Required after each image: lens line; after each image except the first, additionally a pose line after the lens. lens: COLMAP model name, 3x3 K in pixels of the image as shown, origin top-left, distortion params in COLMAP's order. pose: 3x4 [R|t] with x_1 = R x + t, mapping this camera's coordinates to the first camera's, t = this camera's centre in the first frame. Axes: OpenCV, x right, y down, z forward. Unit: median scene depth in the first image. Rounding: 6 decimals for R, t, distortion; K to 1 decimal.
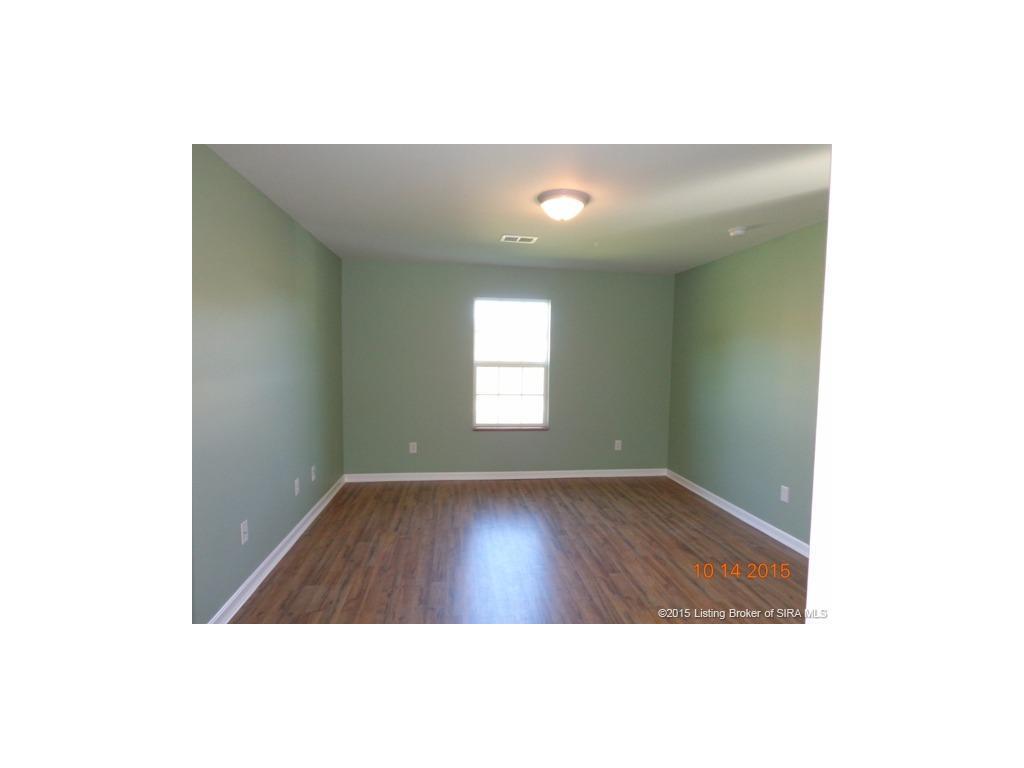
lens RADIAL K [[452.7, 0, 509.2], [0, 452.7, 384.5], [0, 0, 1]] dist [0.003491, 0.001669]
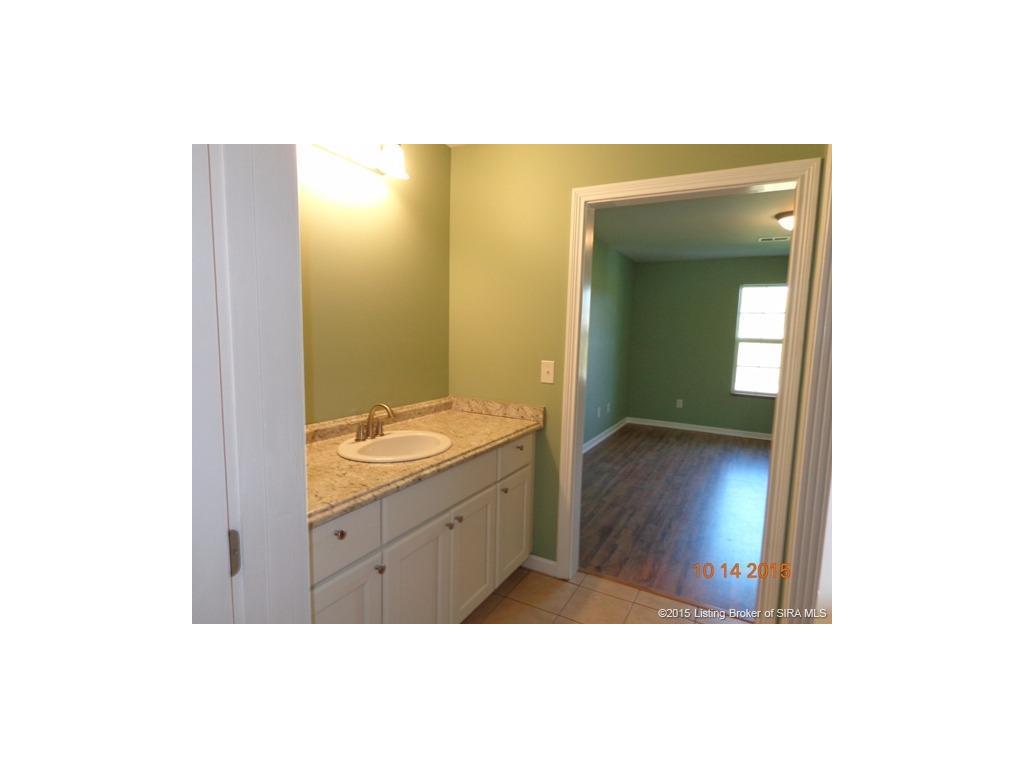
lens RADIAL K [[452.7, 0, 520.8], [0, 452.7, 391.9], [0, 0, 1]] dist [0.003491, 0.001669]
pose [[0.827550, 0.086346, -0.554713, 0.200495], [-0.052622, 0.995681, 0.076482, 0.047815], [0.558921, -0.034103, 0.828519, -0.515743]]
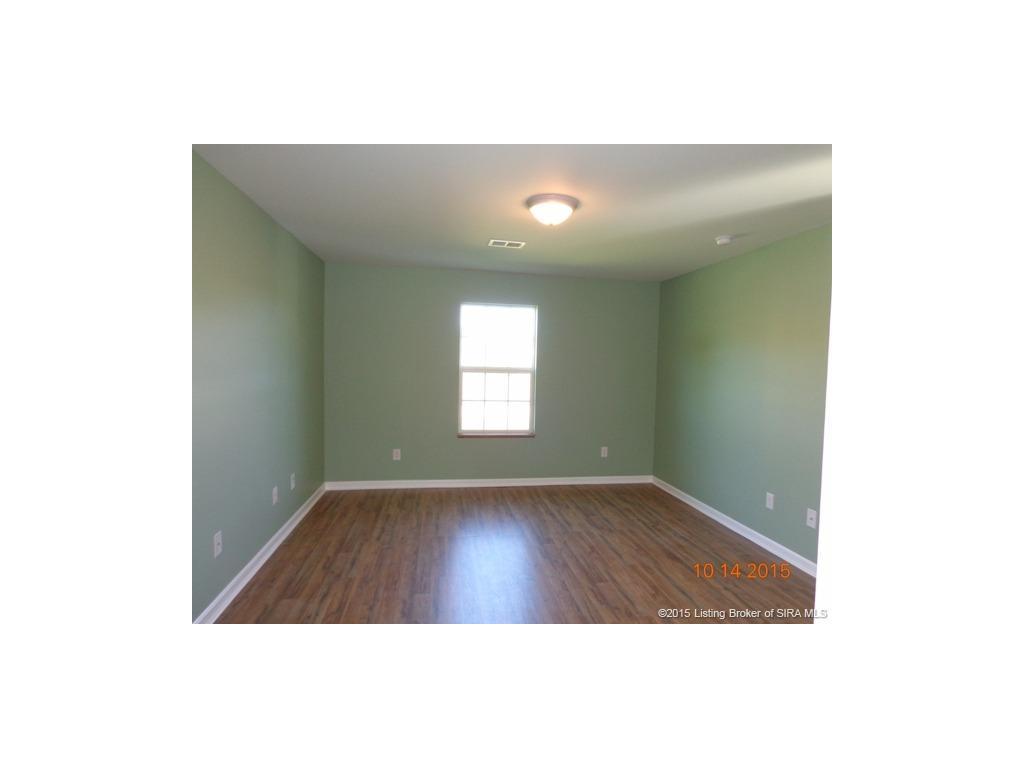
lens RADIAL K [[452.7, 0, 513.7], [0, 452.7, 386.2], [0, 0, 1]] dist [0.003491, 0.001669]
pose [[0.999102, 0.005697, 0.041988, -0.002804], [-0.005327, 0.999946, -0.008919, -0.001155], [-0.042036, 0.008688, 0.999078, 0.014420]]
